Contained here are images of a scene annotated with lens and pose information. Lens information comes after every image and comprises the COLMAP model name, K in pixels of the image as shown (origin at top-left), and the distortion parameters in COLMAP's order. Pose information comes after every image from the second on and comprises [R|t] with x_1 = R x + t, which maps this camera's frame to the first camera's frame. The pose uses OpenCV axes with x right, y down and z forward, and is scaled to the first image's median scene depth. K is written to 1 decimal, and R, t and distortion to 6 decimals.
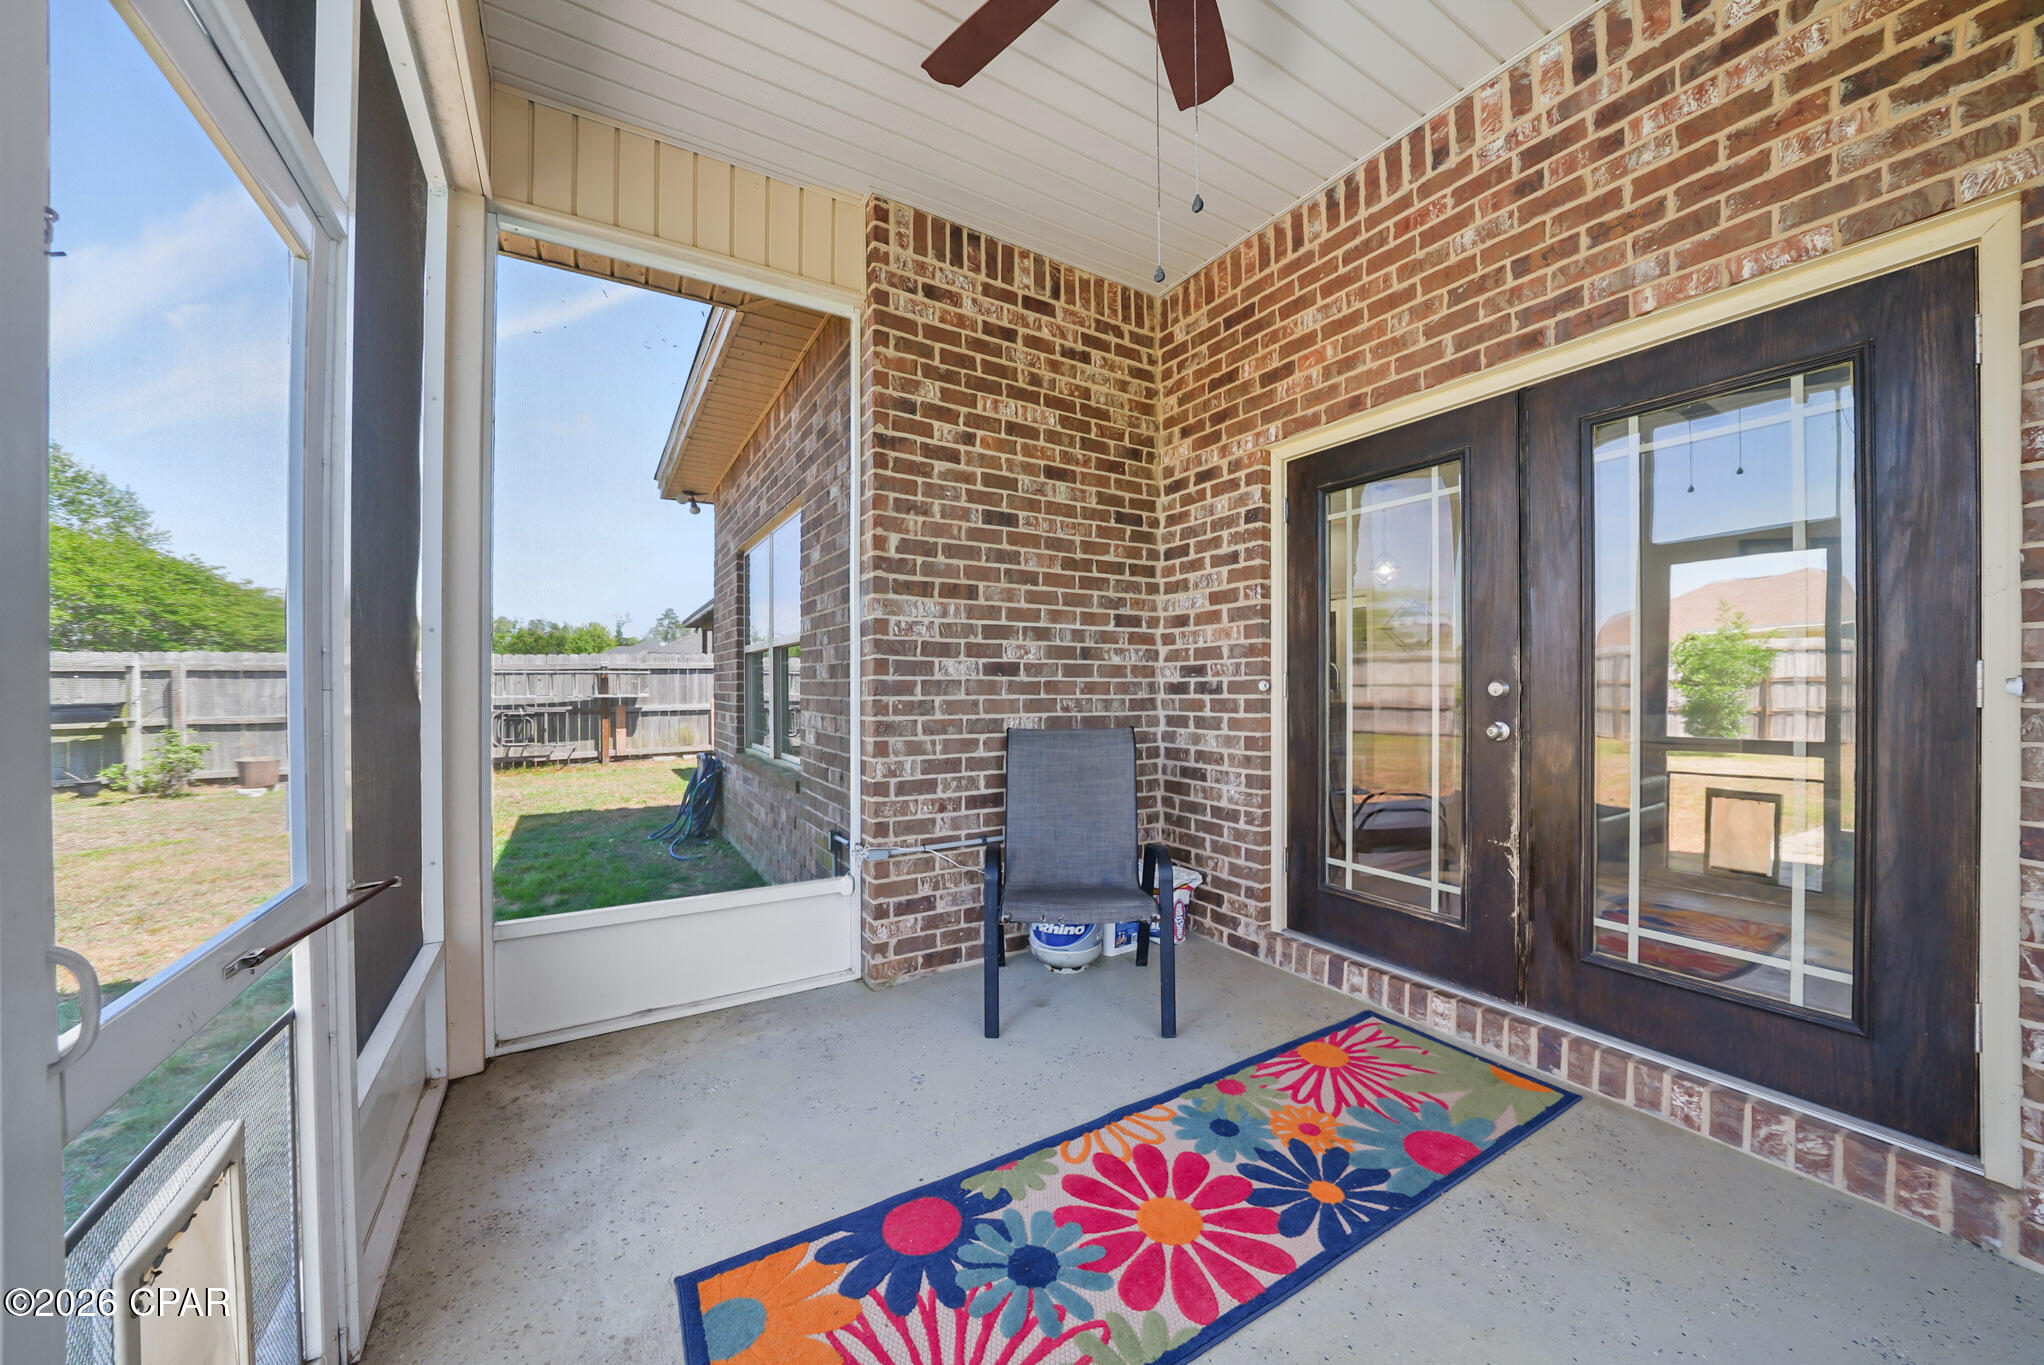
lens RADIAL K [[712.4, 0, 1017.9], [0, 712.4, 684.2], [0, 0, 1]] dist [-0.018202, 0.000833]
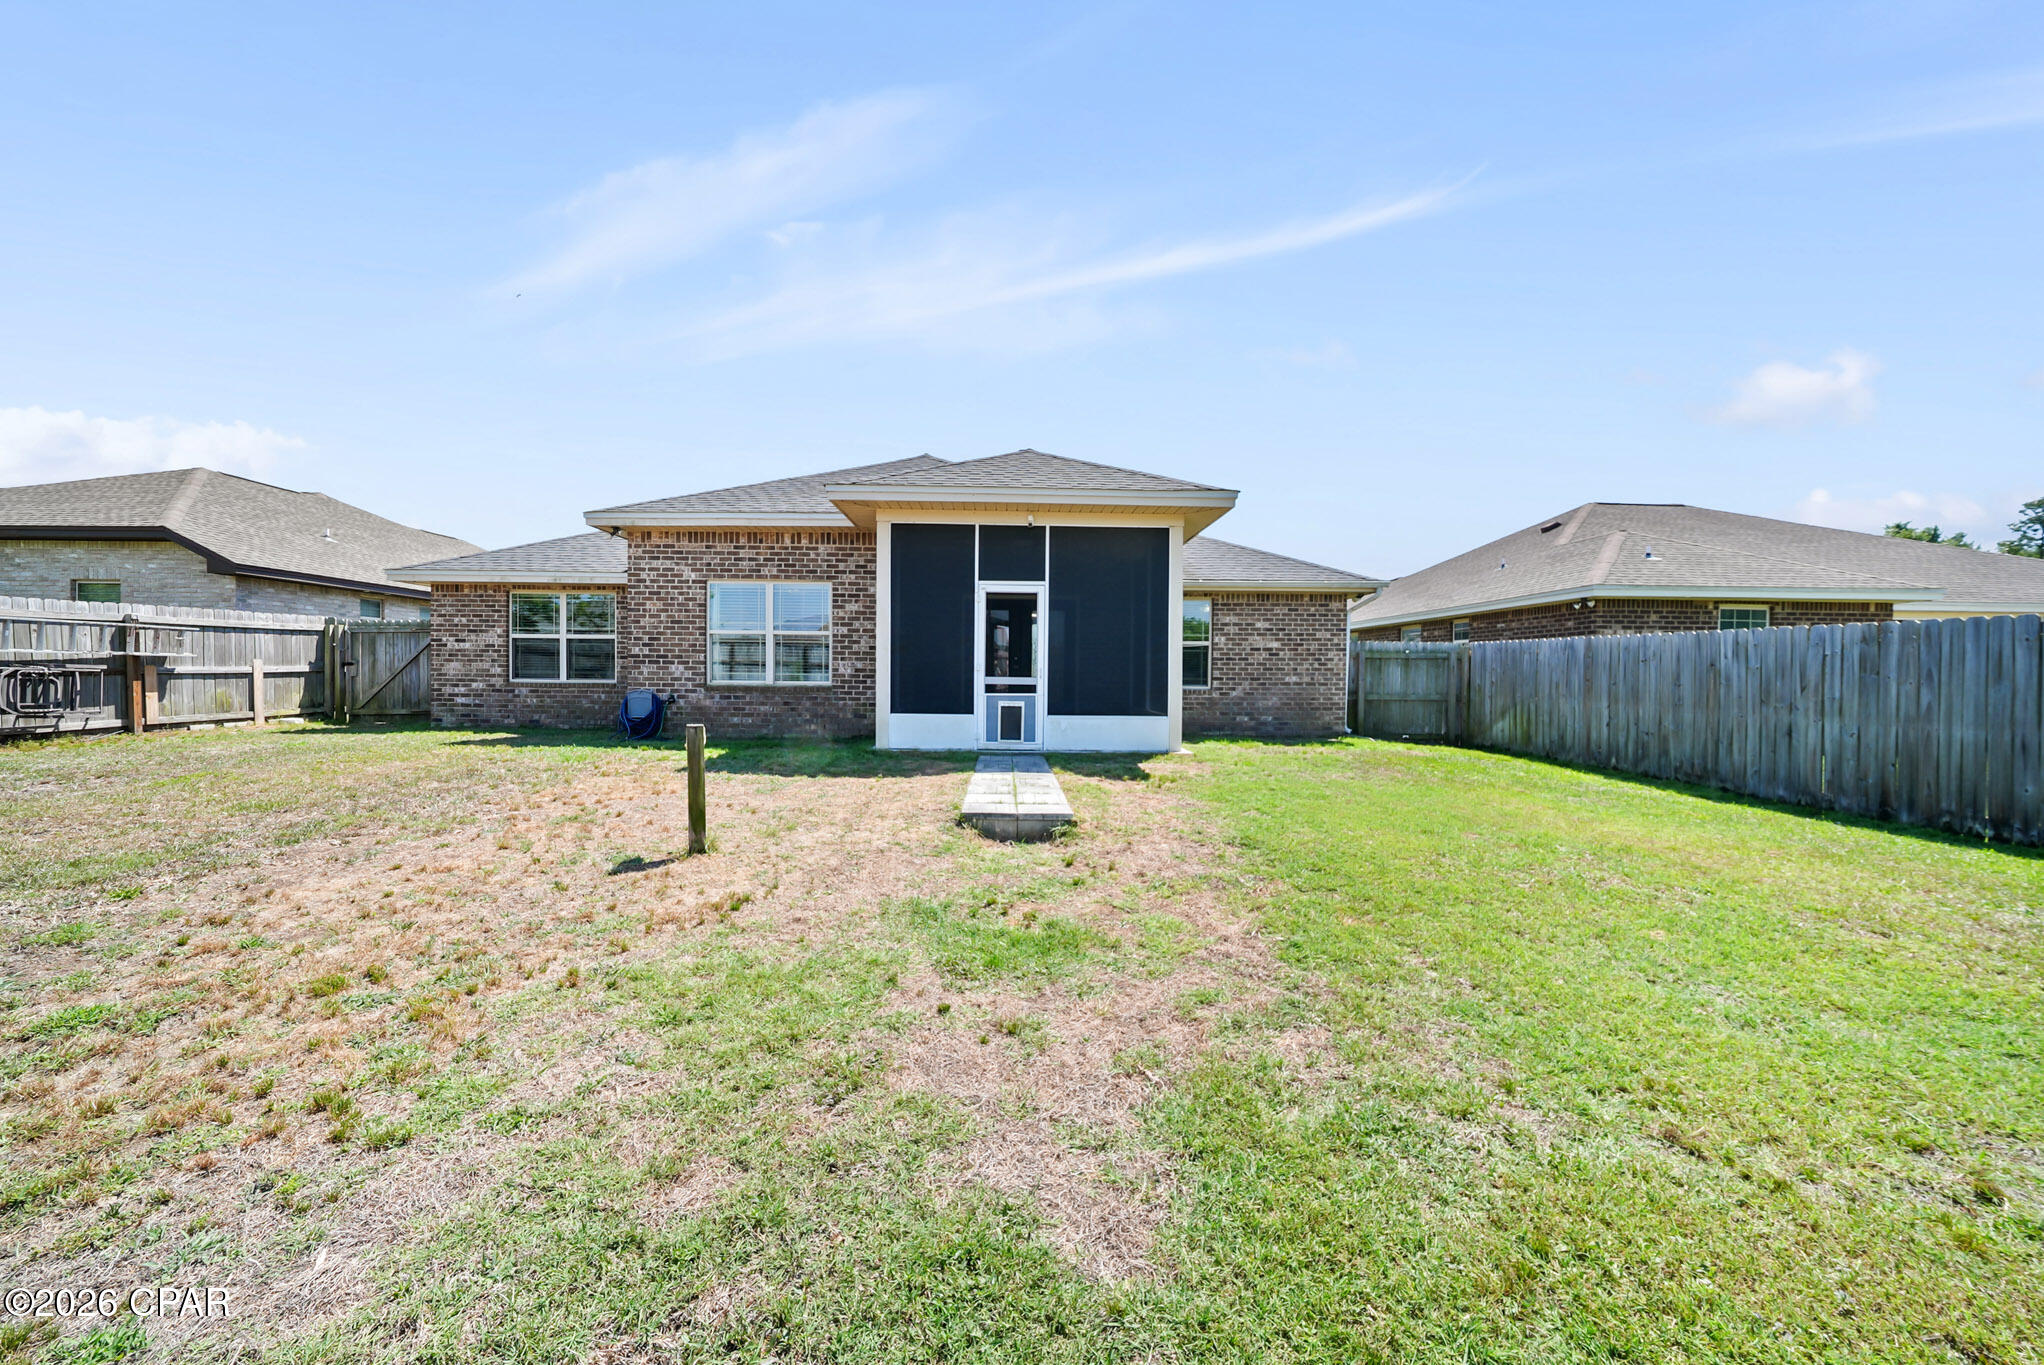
lens RADIAL K [[712.4, 0, 1023.1], [0, 712.4, 679.8], [0, 0, 1]] dist [-0.018202, 0.000833]
pose [[0.502142, 0.000003, 0.864785, -0.757187], [-0.008078, 0.999956, 0.004687, 0.034781], [-0.864748, -0.009339, 0.502120, -0.327275]]
